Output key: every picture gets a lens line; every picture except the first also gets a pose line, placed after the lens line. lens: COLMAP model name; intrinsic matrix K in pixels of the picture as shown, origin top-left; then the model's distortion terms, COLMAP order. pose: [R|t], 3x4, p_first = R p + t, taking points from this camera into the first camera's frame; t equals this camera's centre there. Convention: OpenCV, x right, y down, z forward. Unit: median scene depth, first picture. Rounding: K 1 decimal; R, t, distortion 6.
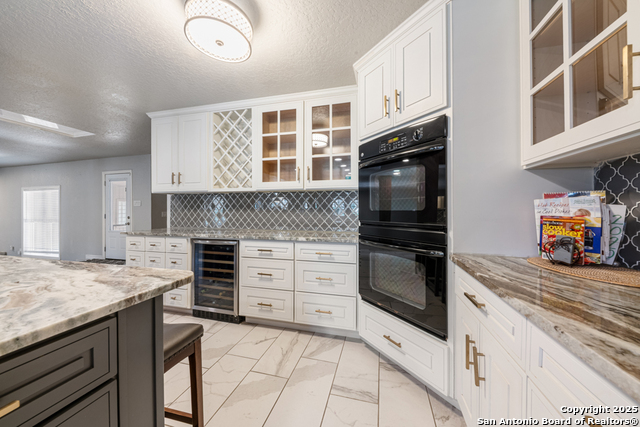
lens RADIAL K [[224.8, 0, 322.7], [0, 224.8, 208.7], [0, 0, 1]] dist [-0.000753, -0.000313]
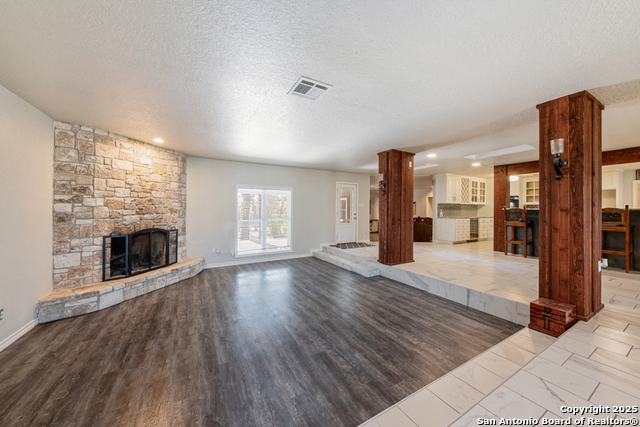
lens RADIAL K [[224.8, 0, 322.7], [0, 224.8, 208.7], [0, 0, 1]] dist [-0.000753, -0.000313]
pose [[0.716455, 0.006483, 0.697603, -2.090460], [-0.011233, 0.999934, 0.002243, 0.000733], [-0.697542, -0.009443, 0.716481, 0.070539]]
